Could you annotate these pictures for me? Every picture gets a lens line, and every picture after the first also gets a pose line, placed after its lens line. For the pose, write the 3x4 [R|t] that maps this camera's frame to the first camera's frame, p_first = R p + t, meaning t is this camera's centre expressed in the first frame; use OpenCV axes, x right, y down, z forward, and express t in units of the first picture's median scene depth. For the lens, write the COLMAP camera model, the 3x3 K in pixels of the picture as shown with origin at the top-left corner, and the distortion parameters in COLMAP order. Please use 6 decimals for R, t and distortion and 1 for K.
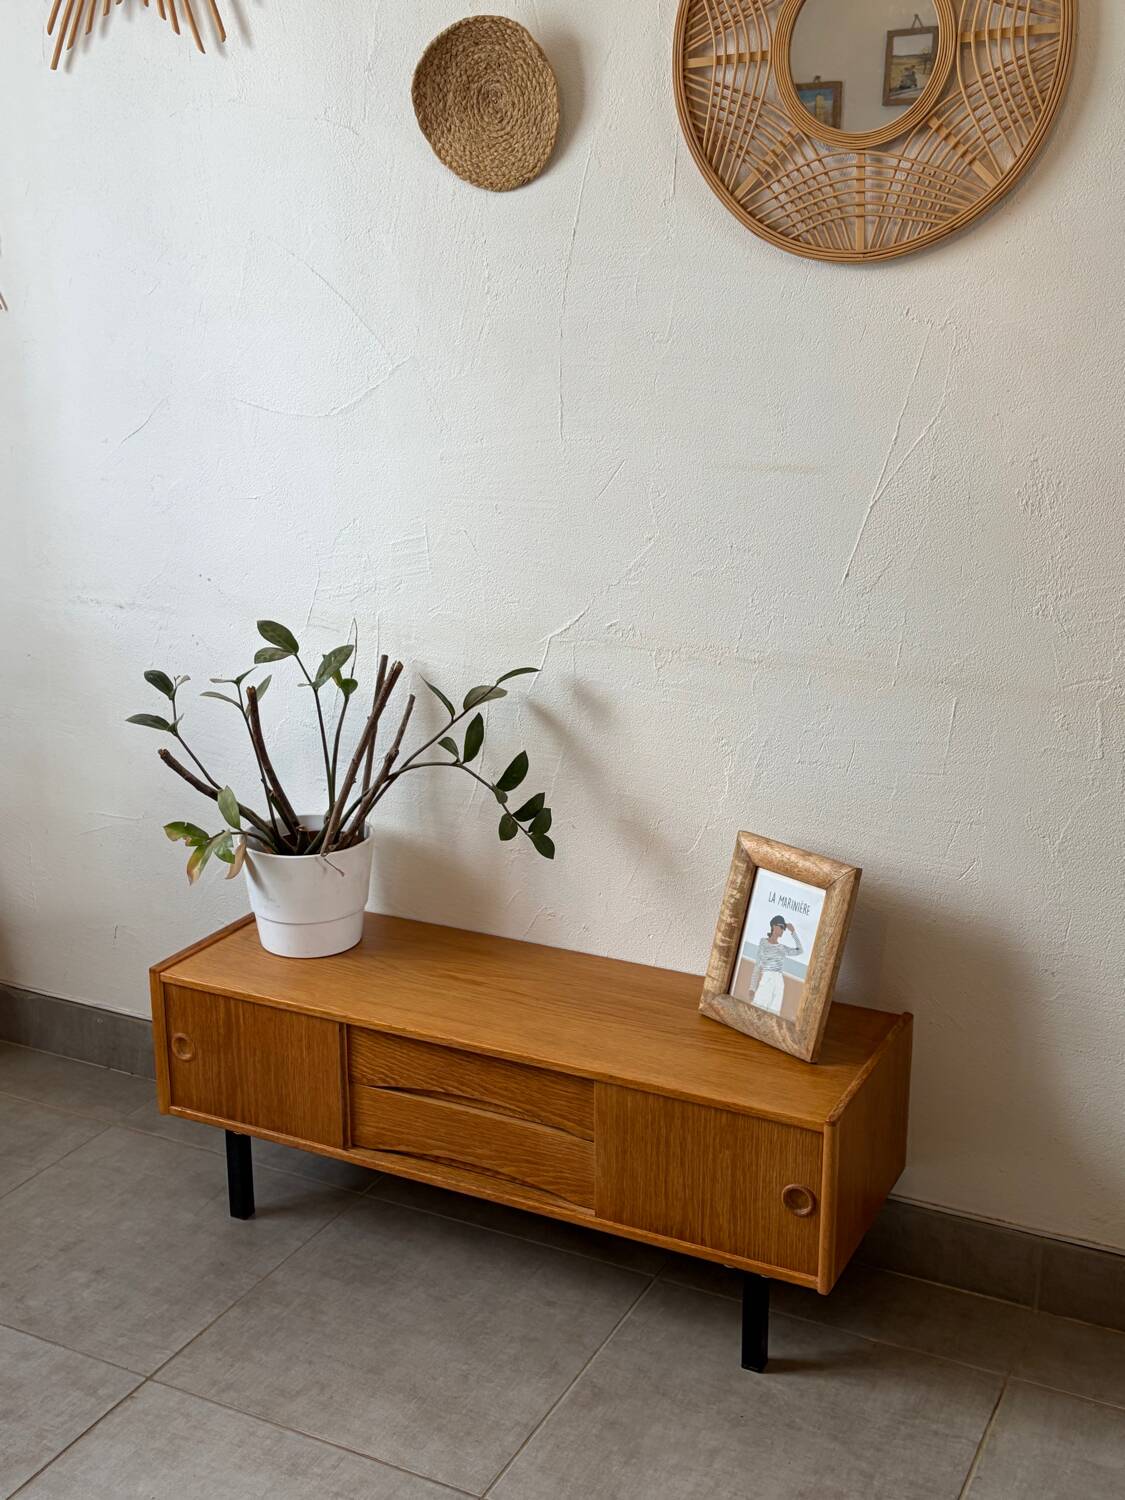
lens RADIAL K [[1674.0, 0, 563.2], [0, 1674.0, 751.5], [0, 0, 1]] dist [0.128474, -0.376026]
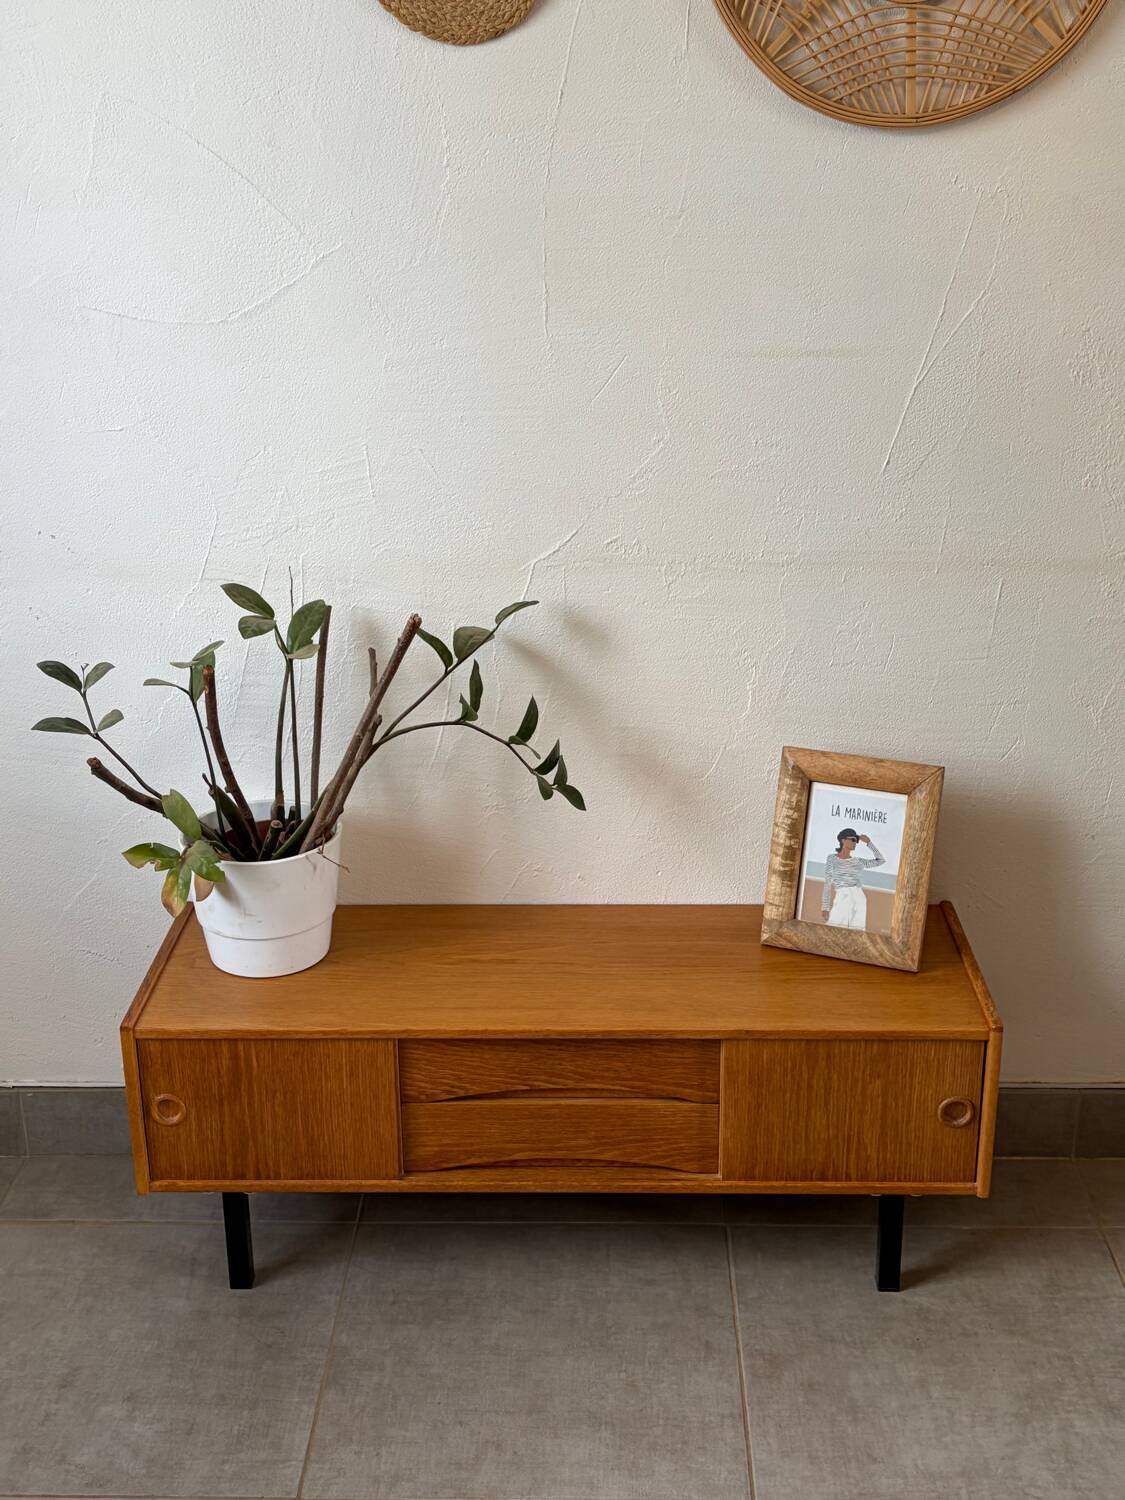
lens RADIAL K [[1787.3, 0, 557.1], [0, 1787.3, 757.9], [0, 0, 1]] dist [0.145464, -0.467084]
pose [[0.903187, -0.161009, 0.397906, -0.414173], [0.126979, 0.985716, 0.110638, -0.074447], [-0.410036, -0.049401, 0.910730, 0.141388]]
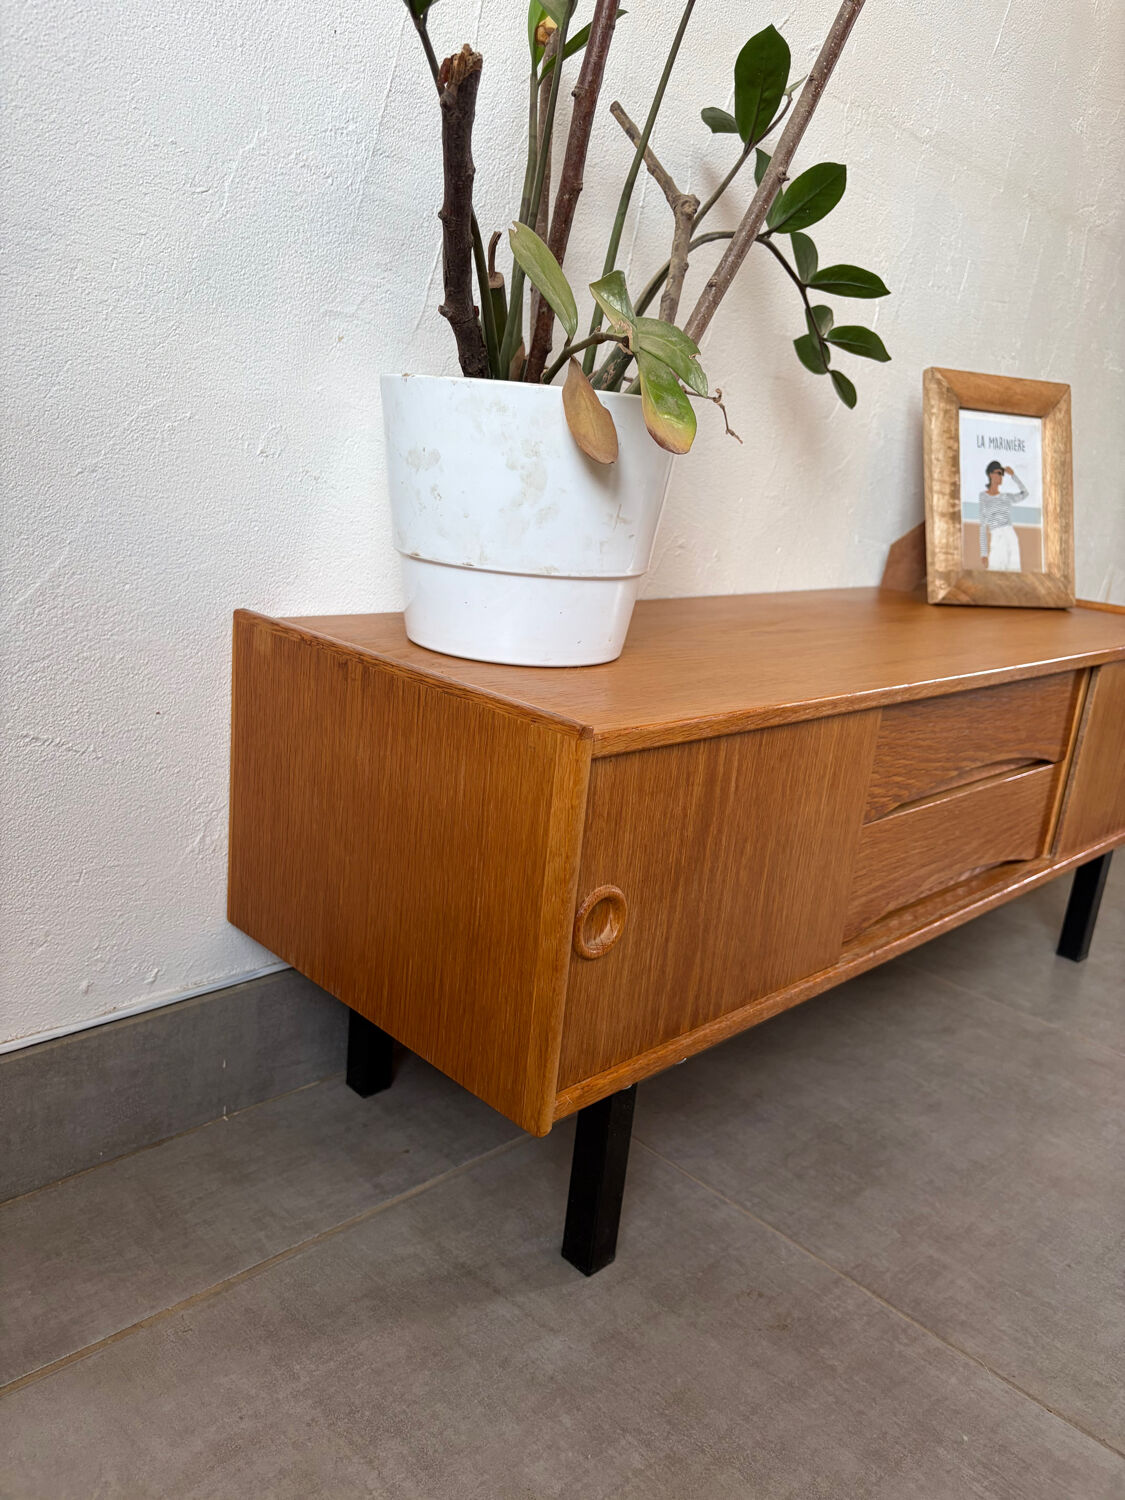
lens RADIAL K [[1136.9, 0, 560.2], [0, 1136.9, 753.1], [0, 0, 1]] dist [0.044948, -0.060460]
pose [[0.316679, -0.223179, 0.921903, -0.501341], [0.169780, 0.969566, 0.176397, 0.100668], [-0.933214, 0.100660, 0.344932, 1.008764]]
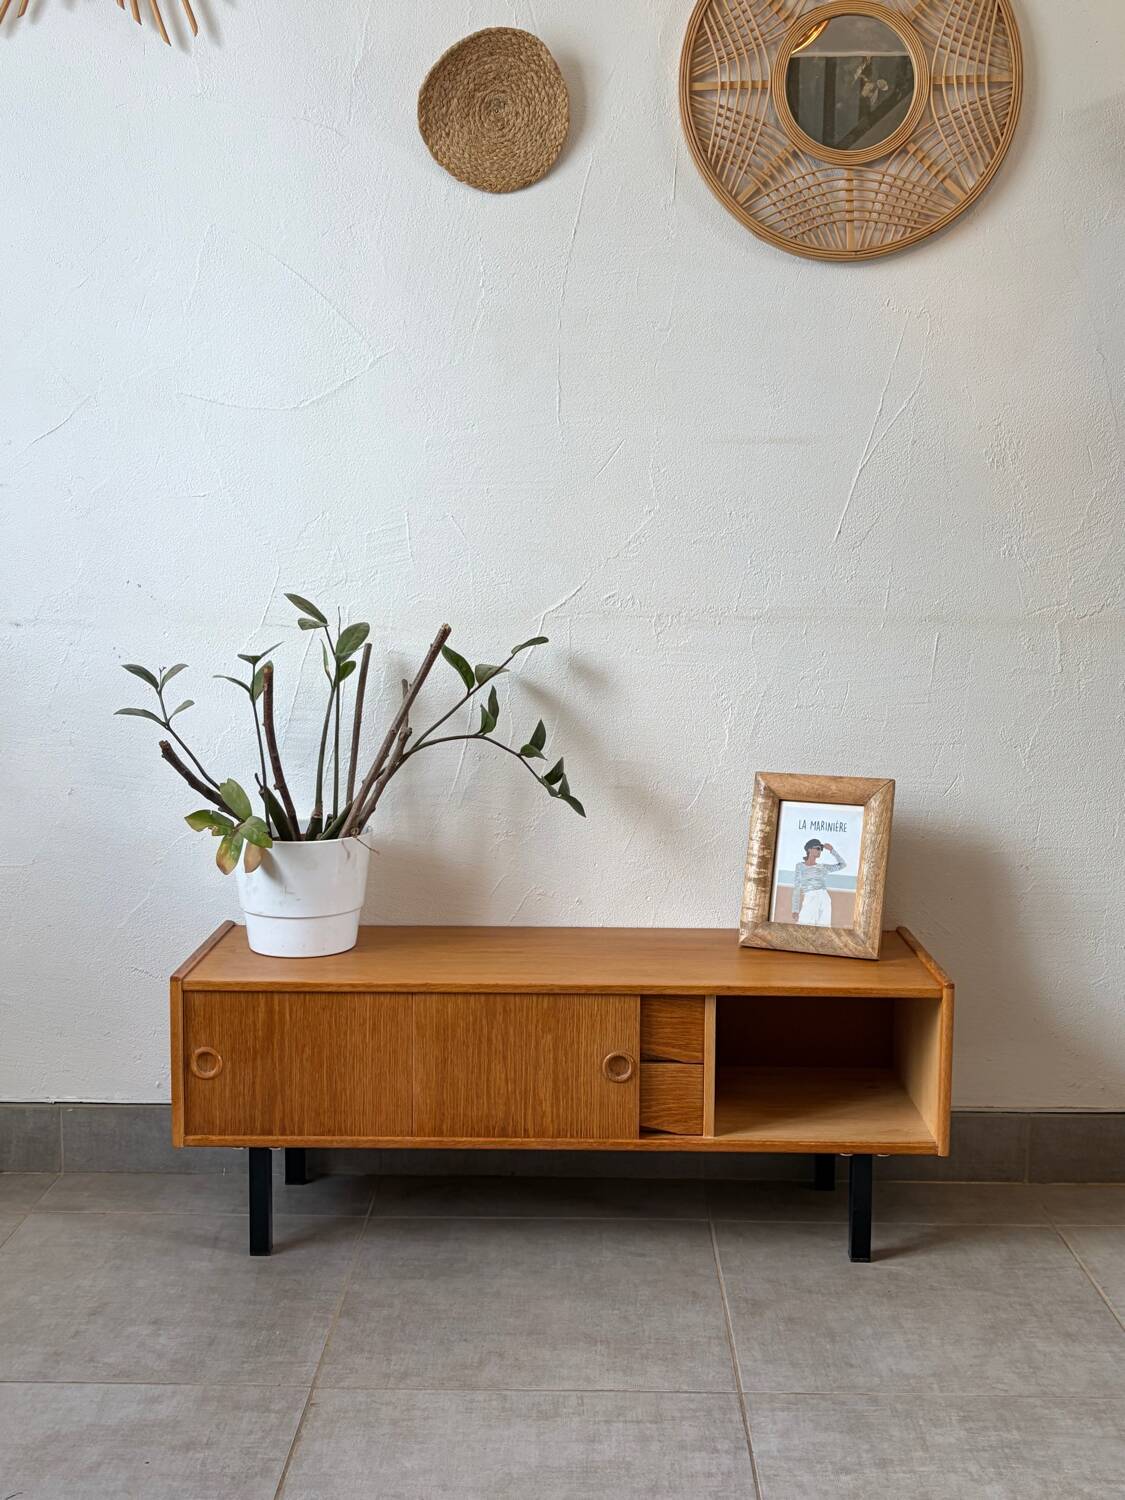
lens RADIAL K [[1670.2, 0, 560.6], [0, 1670.2, 756.1], [0, 0, 1]] dist [0.175027, -0.613473]
pose [[0.898239, -0.042270, 0.437469, -0.489855], [0.110977, 0.984924, -0.132698, 0.169382], [-0.425265, 0.167743, 0.889388, 0.087928]]
